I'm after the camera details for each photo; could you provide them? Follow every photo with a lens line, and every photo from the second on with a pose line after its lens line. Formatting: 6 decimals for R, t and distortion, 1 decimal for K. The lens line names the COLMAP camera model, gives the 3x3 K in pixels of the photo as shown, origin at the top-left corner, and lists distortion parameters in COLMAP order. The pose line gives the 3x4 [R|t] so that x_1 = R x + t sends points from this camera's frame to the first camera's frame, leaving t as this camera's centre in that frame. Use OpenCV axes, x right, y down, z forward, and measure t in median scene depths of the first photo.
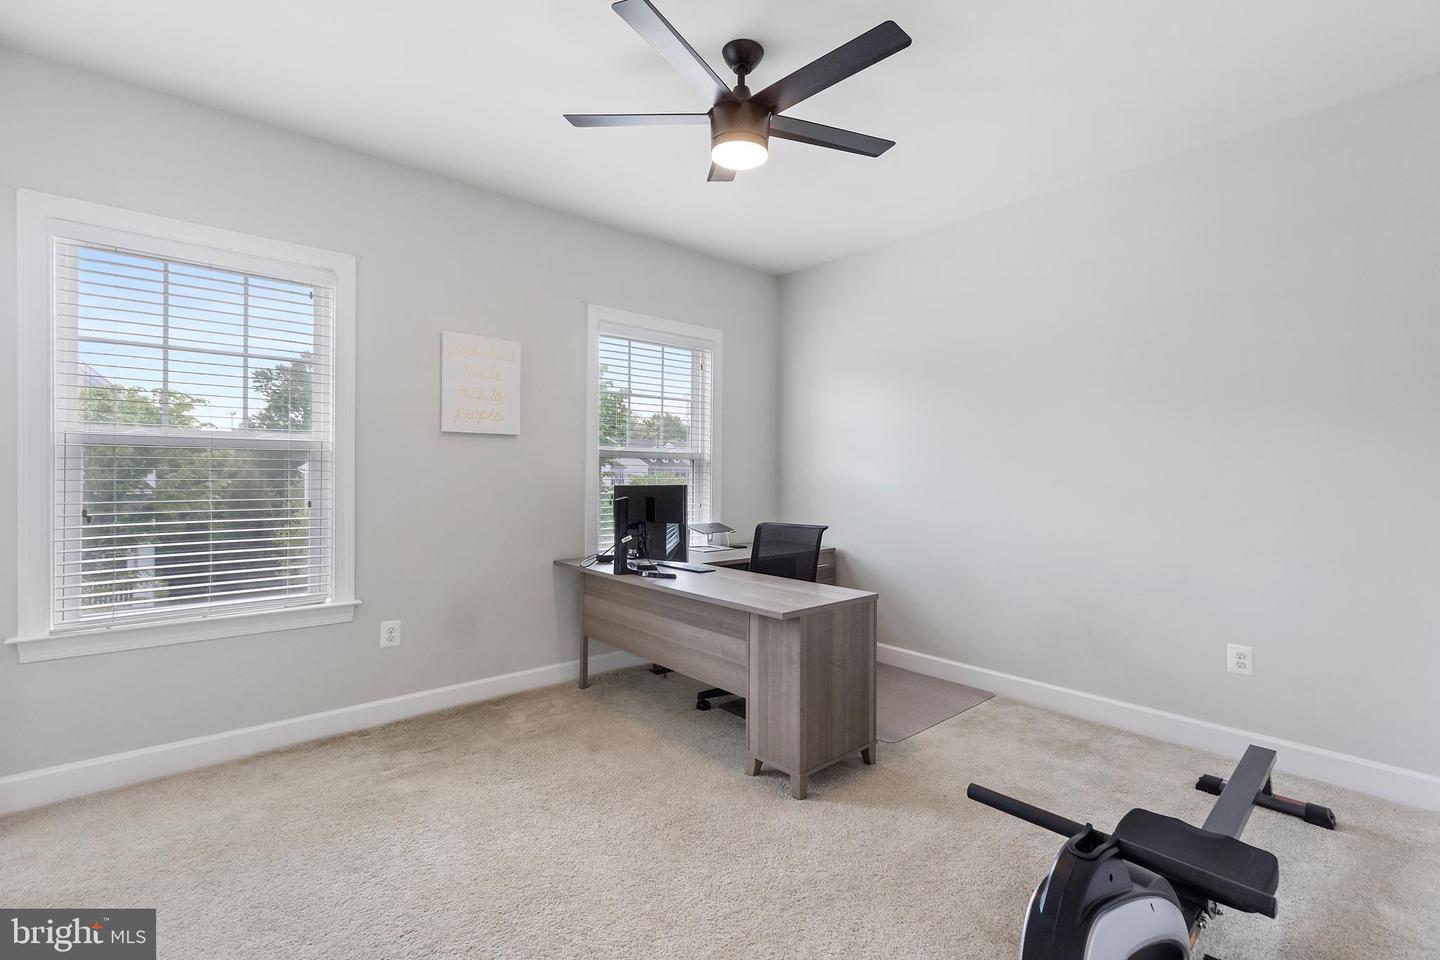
lens RADIAL K [[654.6, 0, 724.8], [0, 654.6, 476.5], [0, 0, 1]] dist [0.003148, 0.002168]
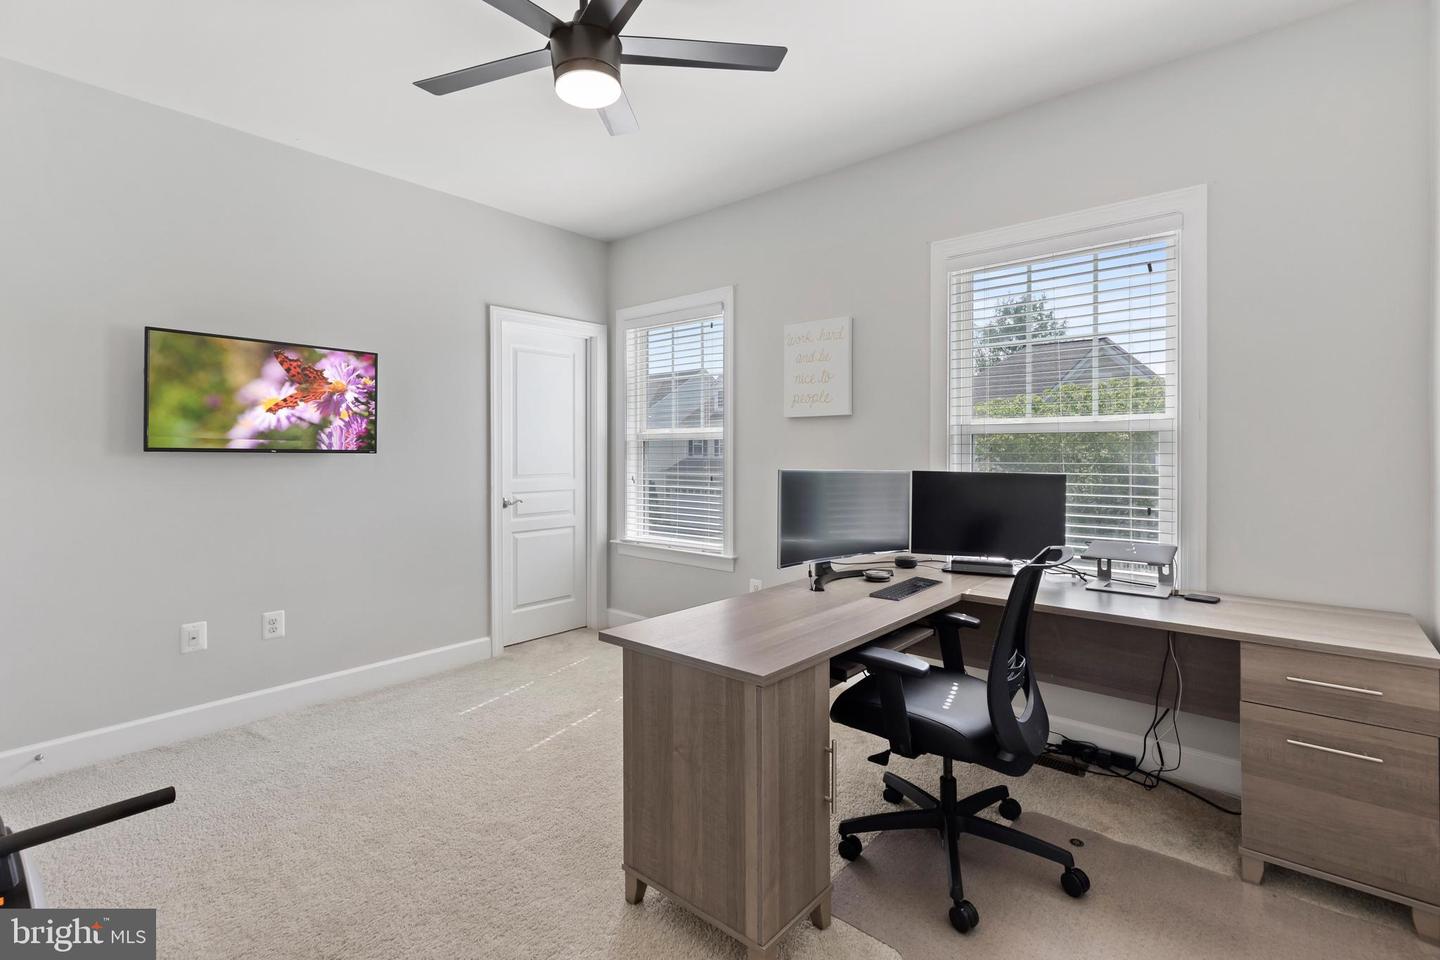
lens RADIAL K [[654.6, 0, 722.9], [0, 654.6, 469.0], [0, 0, 1]] dist [0.003148, 0.002168]
pose [[0.133824, 0.015155, -0.990889, 0.684125], [-0.014942, 0.999800, 0.013273, 0.003956], [0.990892, 0.013030, 0.134024, 0.812350]]
